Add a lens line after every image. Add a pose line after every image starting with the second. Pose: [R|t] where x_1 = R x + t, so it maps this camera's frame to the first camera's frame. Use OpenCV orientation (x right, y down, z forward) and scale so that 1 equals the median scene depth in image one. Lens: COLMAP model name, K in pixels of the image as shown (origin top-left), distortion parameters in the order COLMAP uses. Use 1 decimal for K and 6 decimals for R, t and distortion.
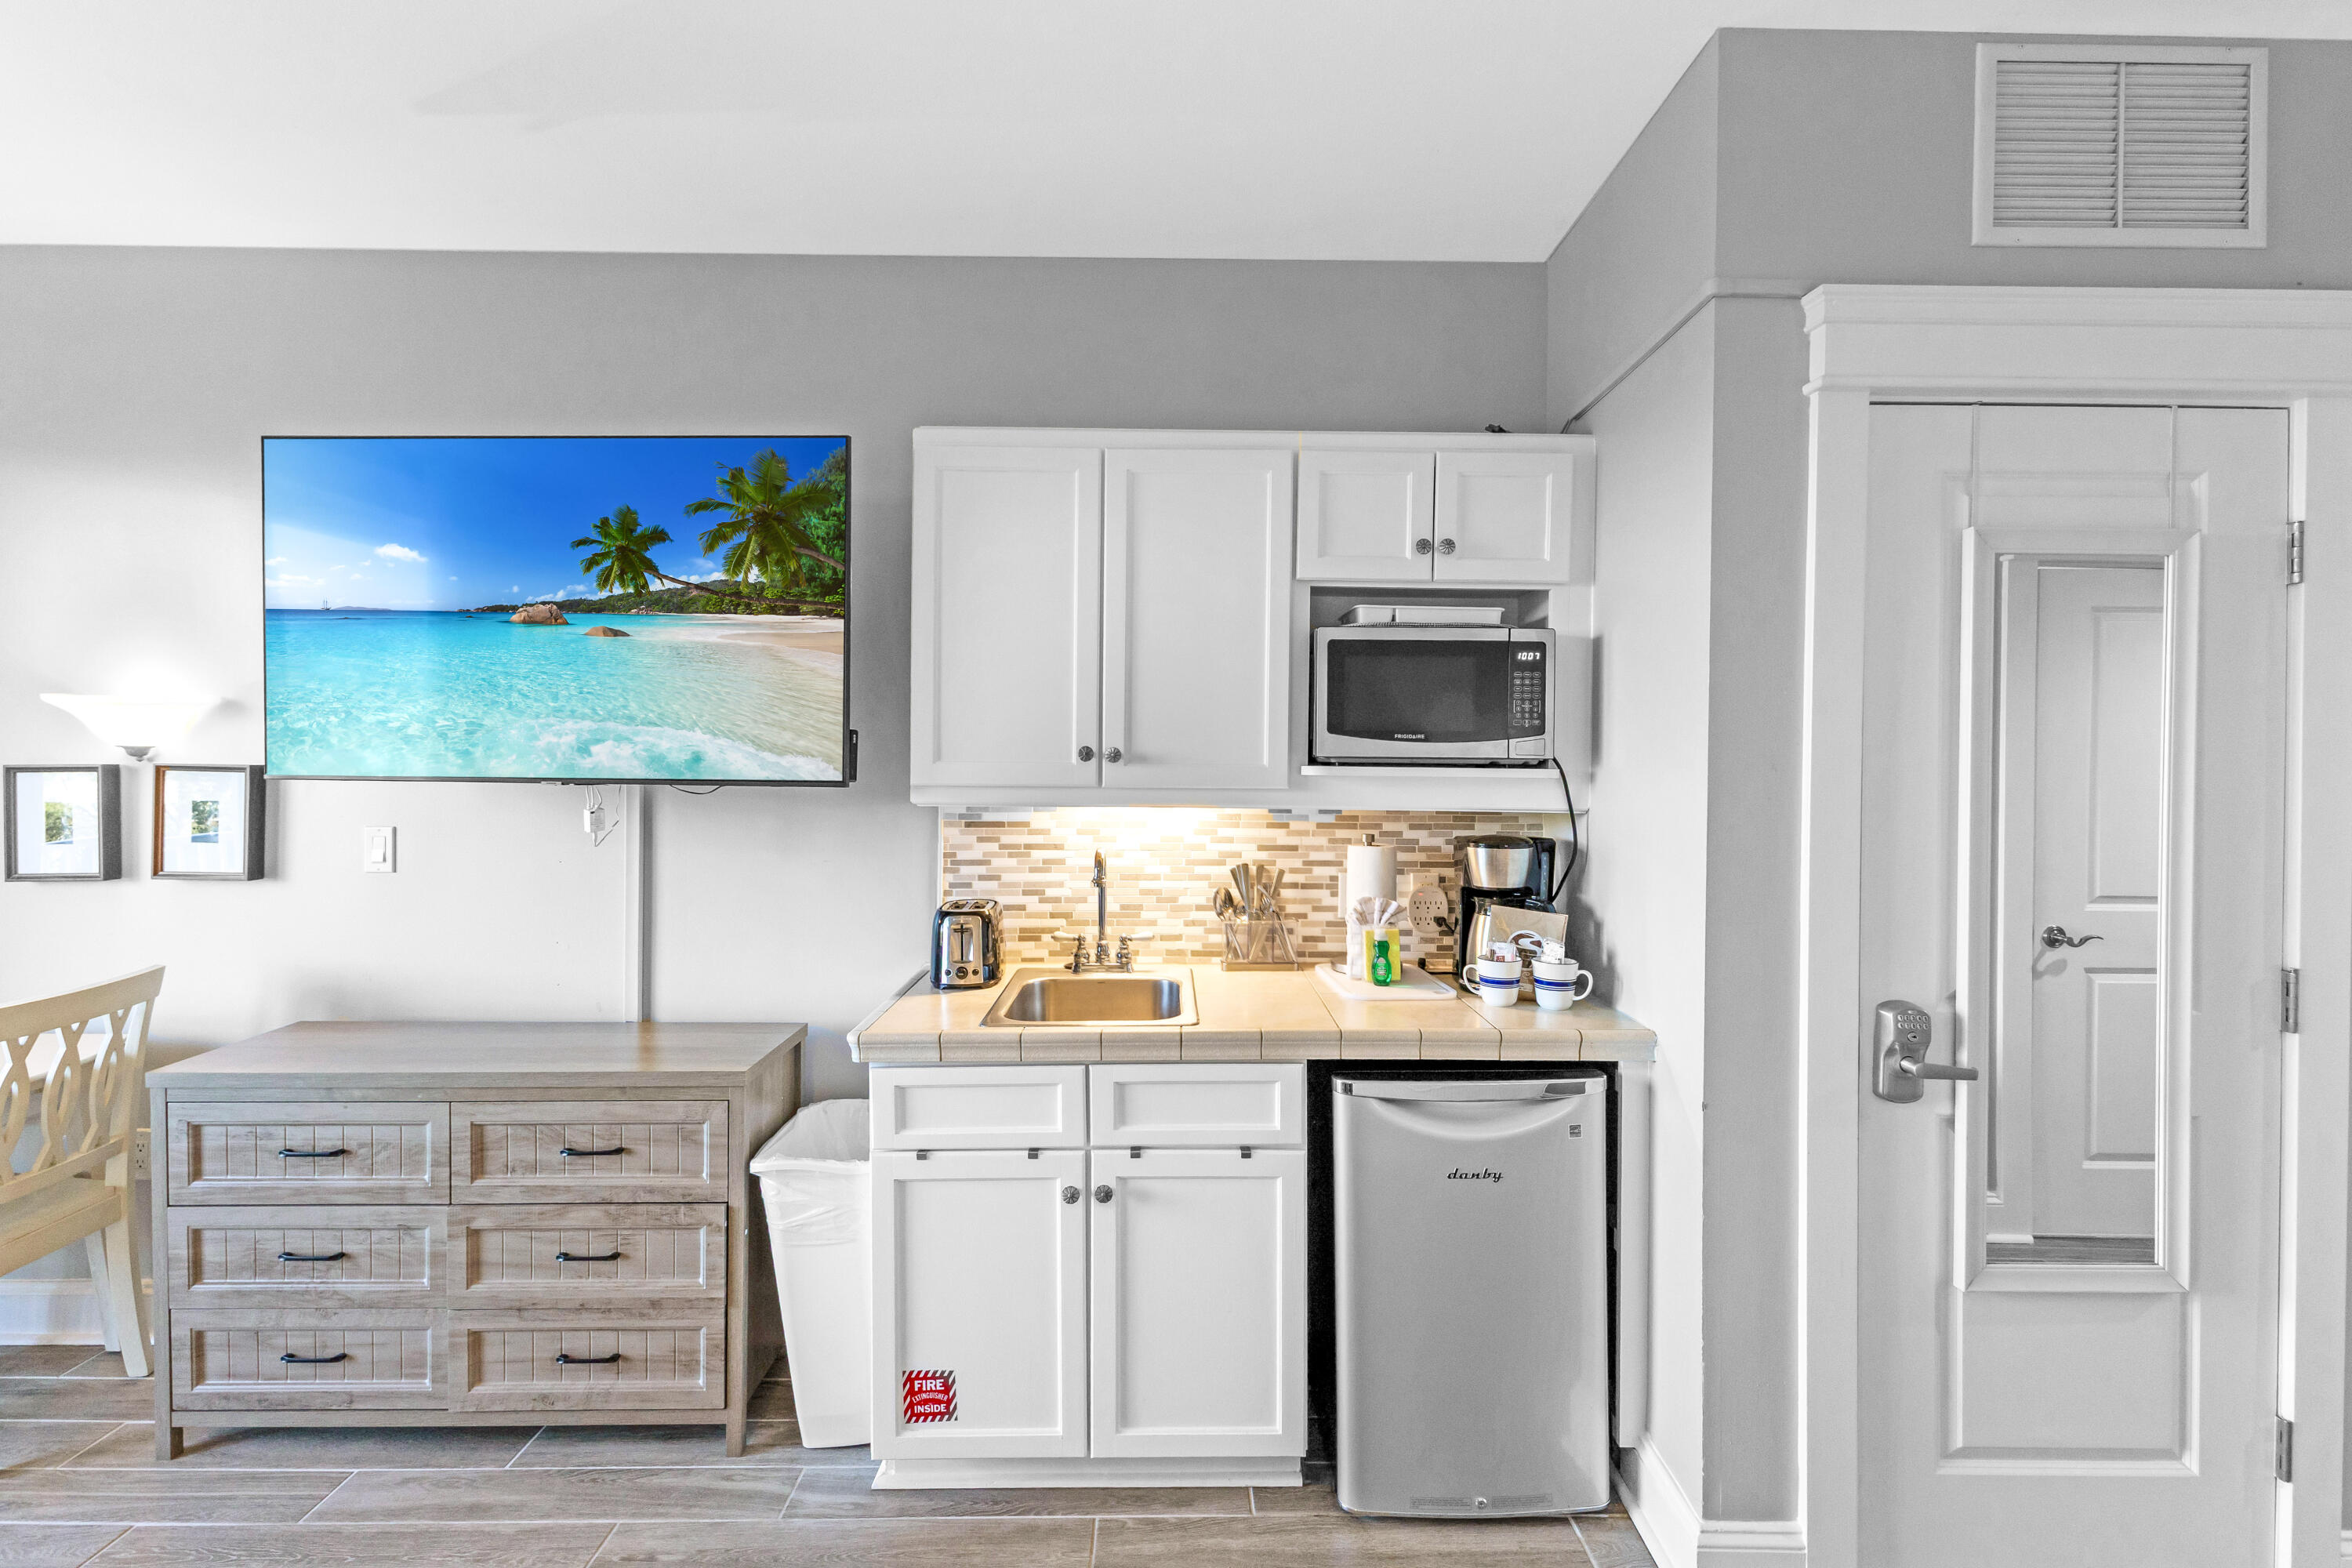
lens RADIAL K [[1035.0, 0, 1165.5], [0, 1035.0, 769.7], [0, 0, 1]] dist [0.015178, -0.004345]
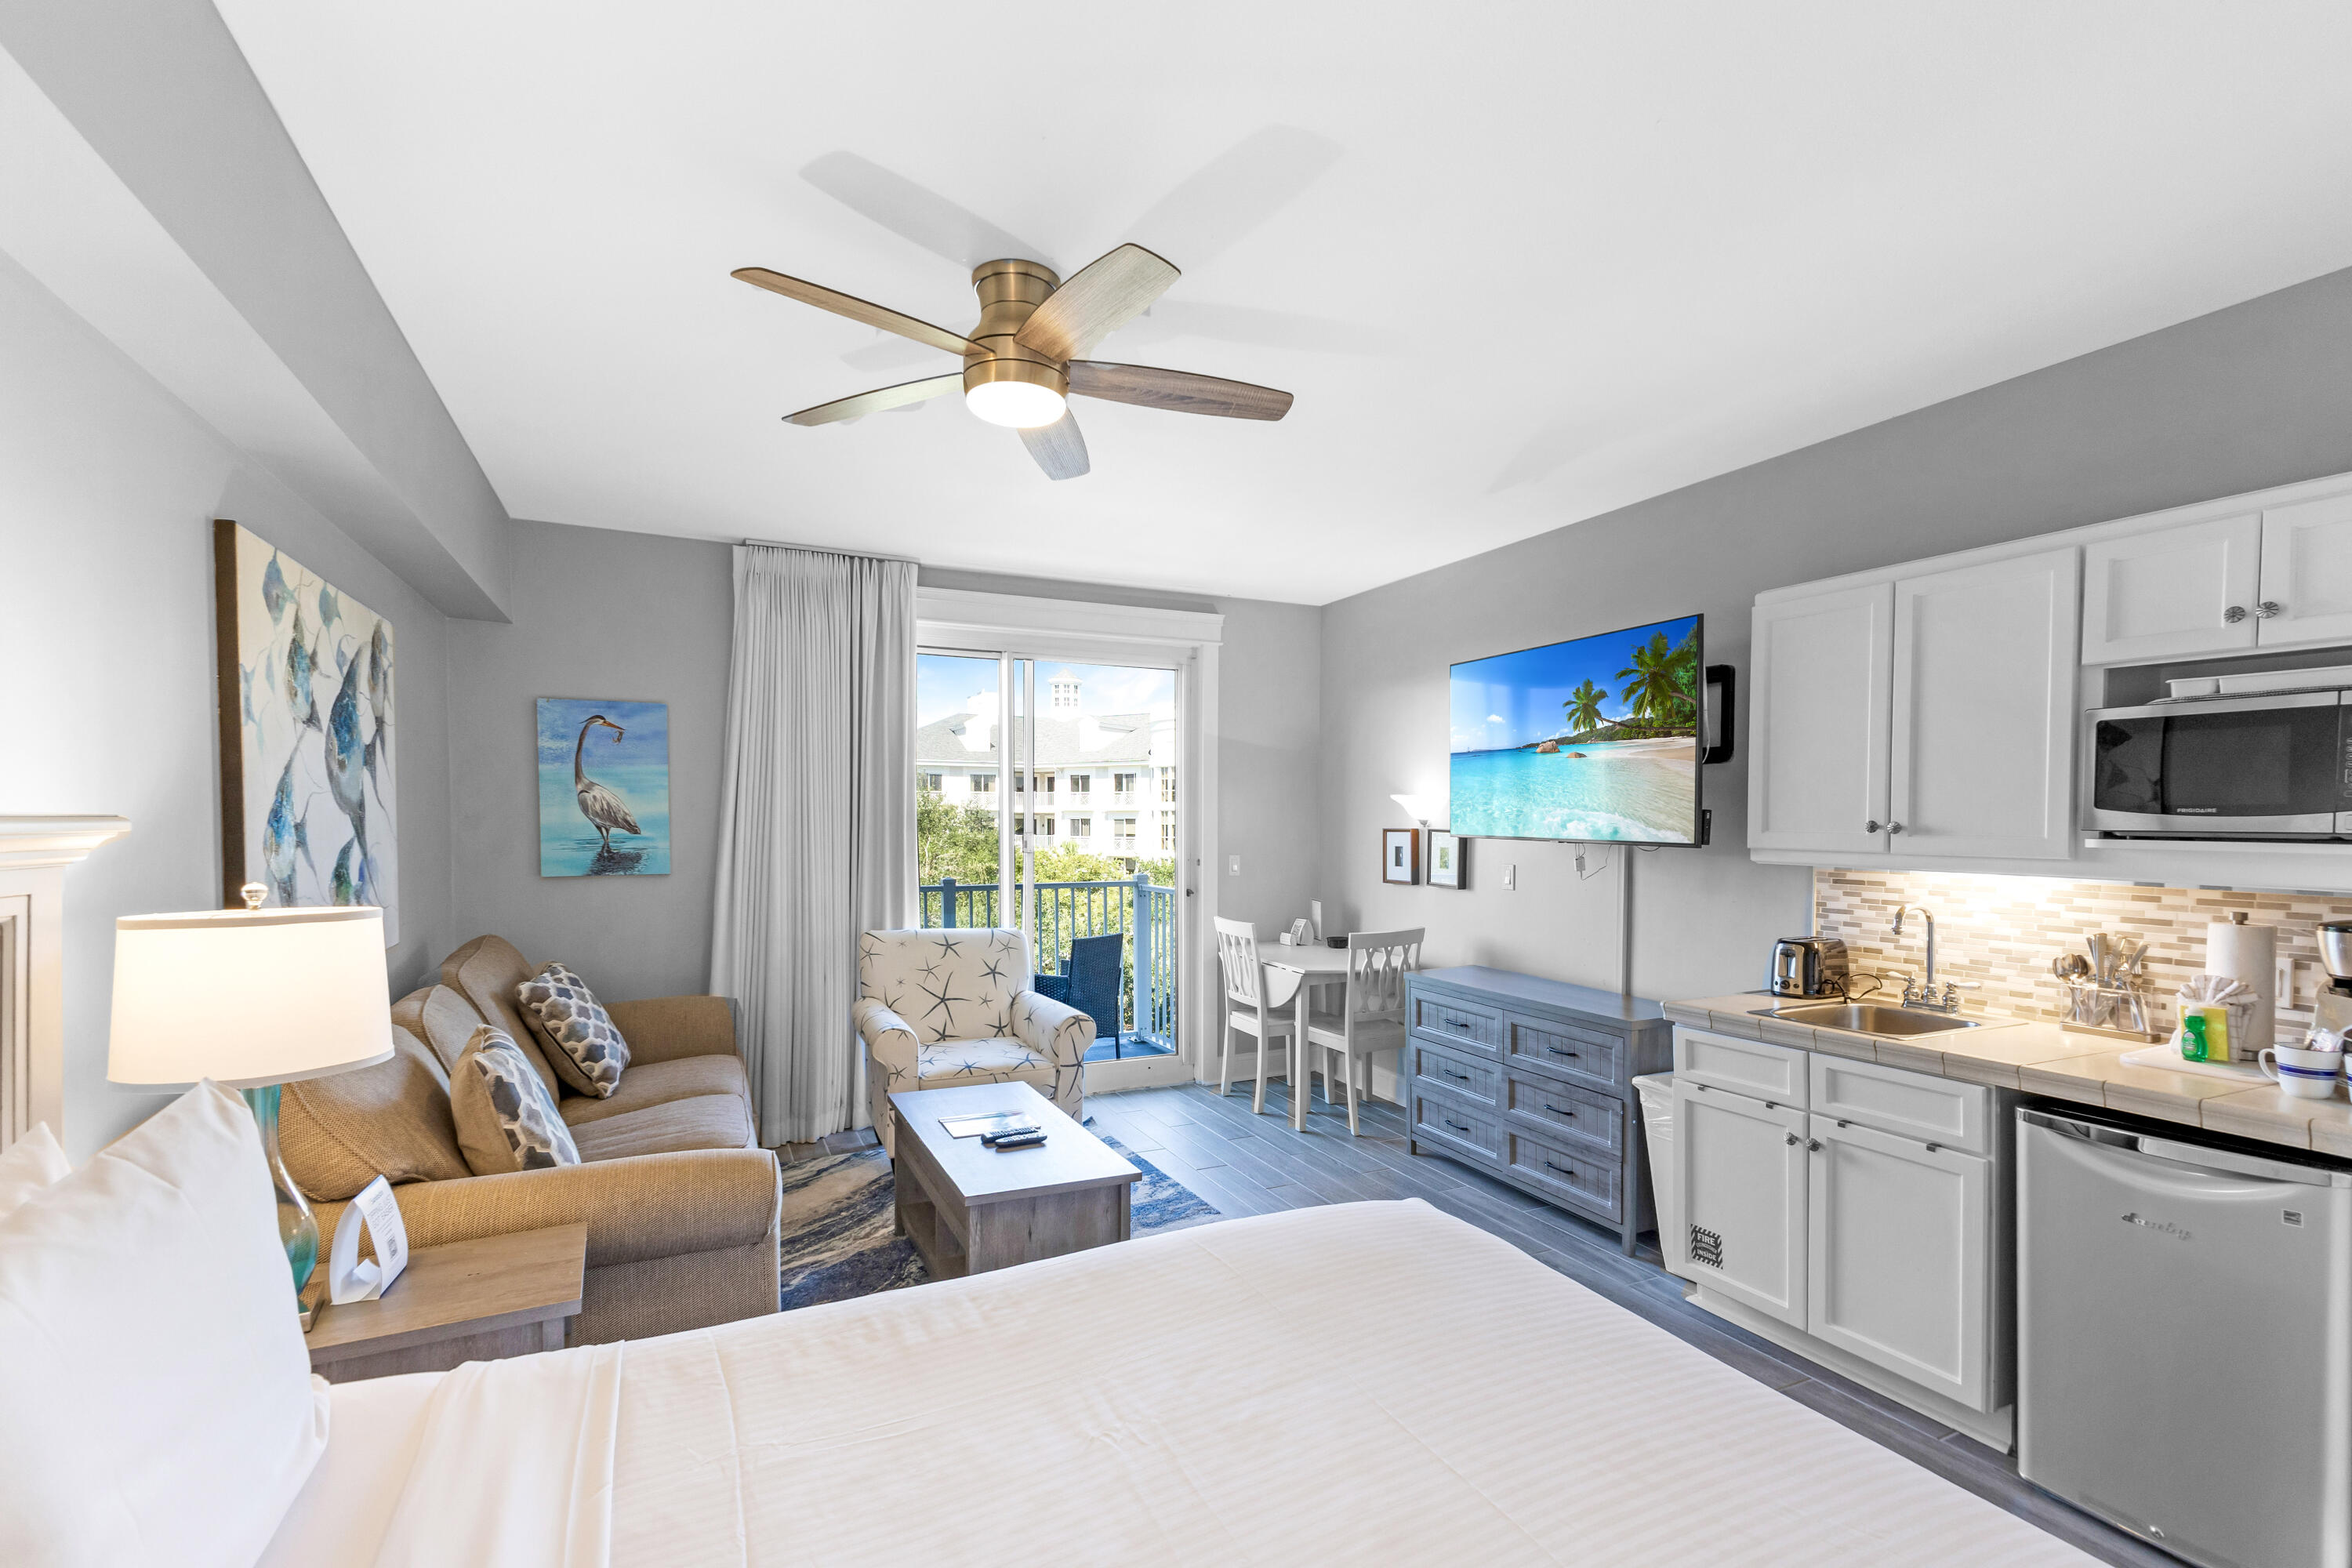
lens RADIAL K [[1035.0, 0, 1175.2], [0, 1035.0, 846.7], [0, 0, 1]] dist [0.015178, -0.004345]
pose [[0.417250, 0.023400, -0.908490, 0.740968], [-0.011467, 0.999724, 0.020483, -0.007118], [0.908719, 0.001871, 0.417403, -0.315129]]
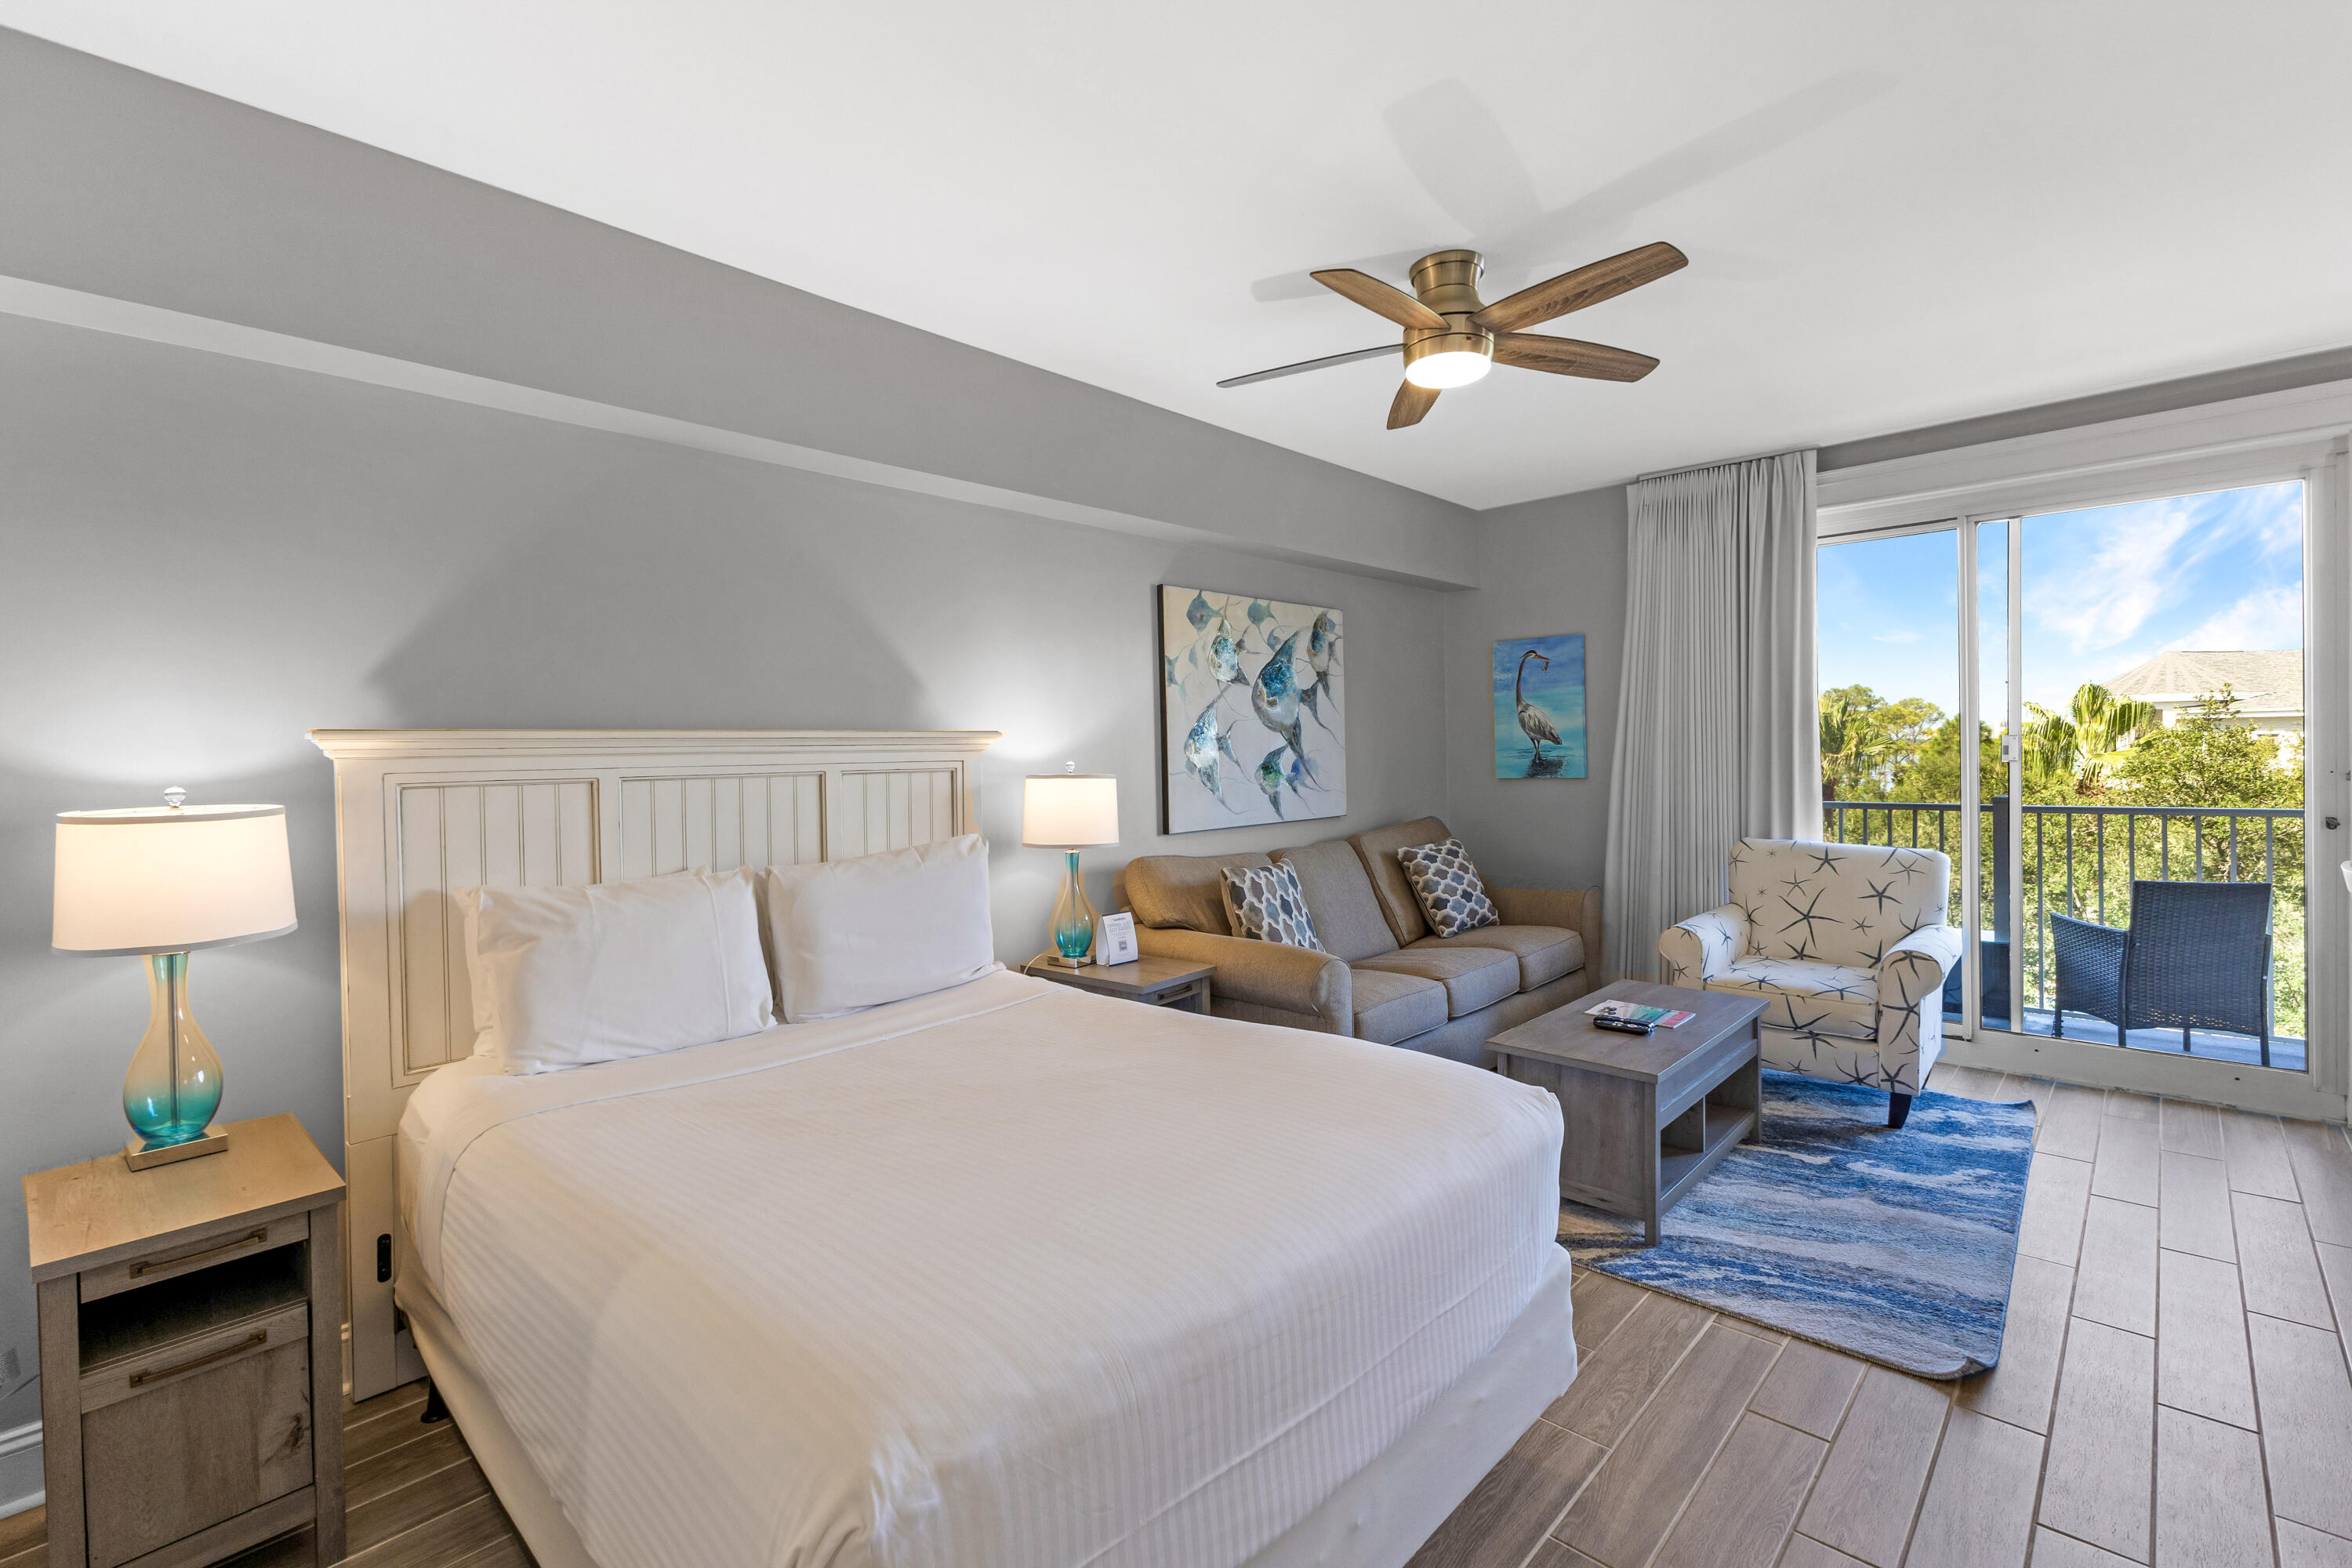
lens RADIAL K [[1035.0, 0, 1195.6], [0, 1035.0, 775.9], [0, 0, 1]] dist [0.015178, -0.004345]
pose [[-0.682354, 0.025368, -0.730581, 0.846770], [0.009077, 0.999615, 0.026231, 0.023904], [0.730965, 0.011267, -0.682322, 0.623260]]
